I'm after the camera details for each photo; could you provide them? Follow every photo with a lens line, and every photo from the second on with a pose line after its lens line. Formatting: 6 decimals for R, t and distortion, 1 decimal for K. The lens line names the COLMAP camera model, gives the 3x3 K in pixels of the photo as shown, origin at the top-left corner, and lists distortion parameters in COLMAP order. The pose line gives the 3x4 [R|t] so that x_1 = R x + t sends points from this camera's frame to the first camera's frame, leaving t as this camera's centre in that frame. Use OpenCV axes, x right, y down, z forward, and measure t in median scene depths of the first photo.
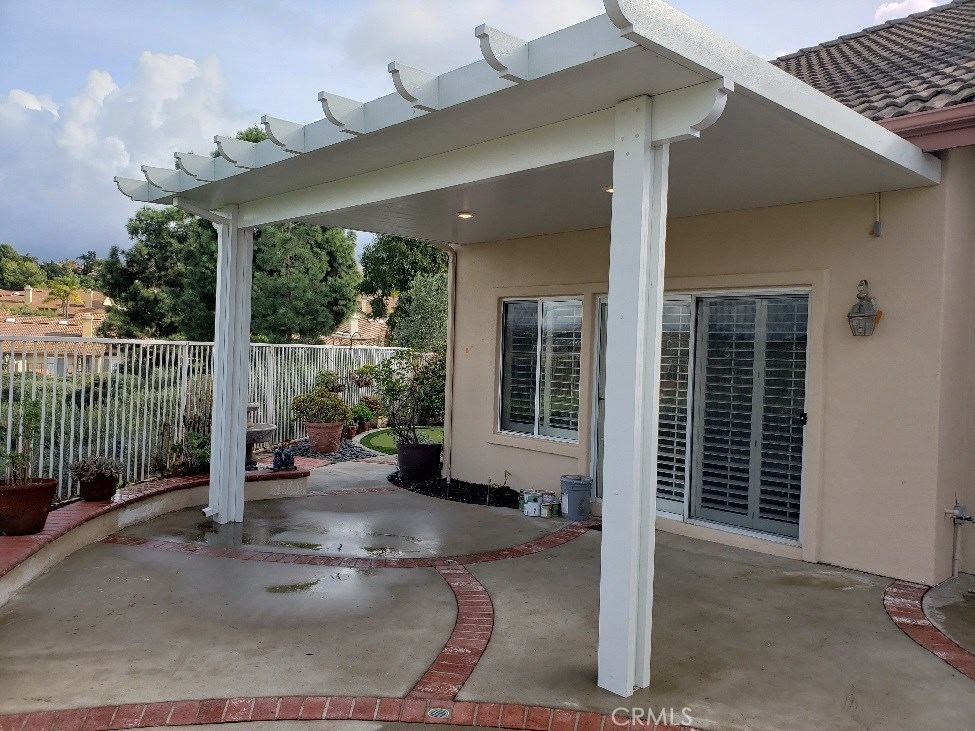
lens RADIAL K [[760.3, 0, 502.7], [0, 760.3, 372.5], [0, 0, 1]] dist [0.038708, -0.023560]
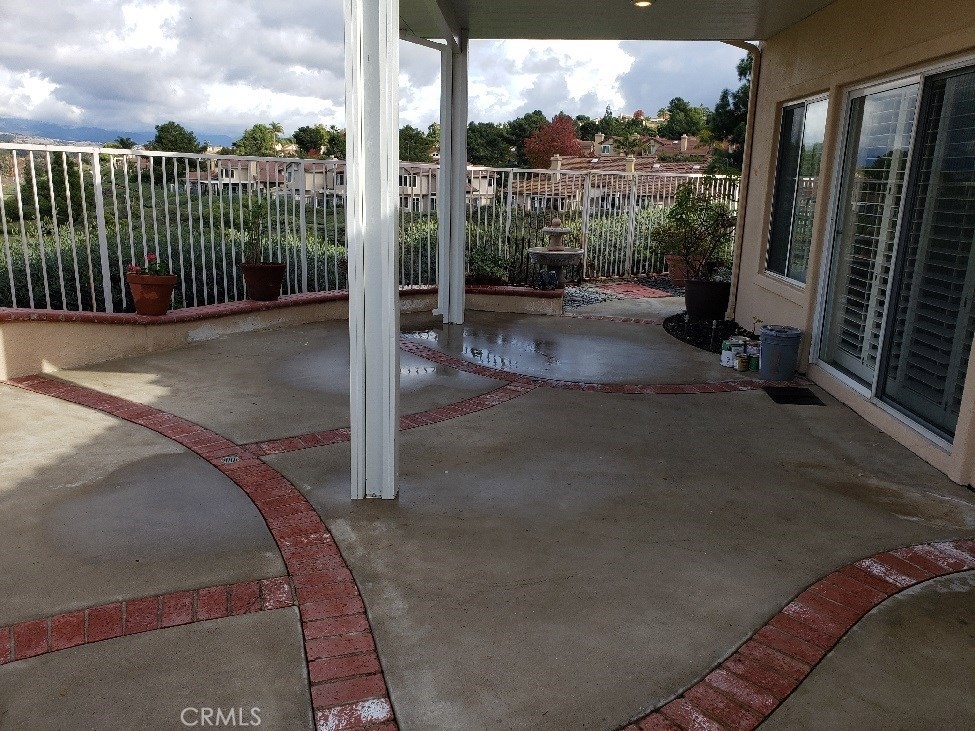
lens RADIAL K [[760.3, 0, 507.1], [0, 760.3, 358.4], [0, 0, 1]] dist [0.038708, -0.023560]
pose [[0.702263, 0.155187, -0.694798, 0.830349], [-0.027820, 0.981189, 0.191035, 0.042207], [0.711374, -0.114827, 0.693370, 0.408096]]
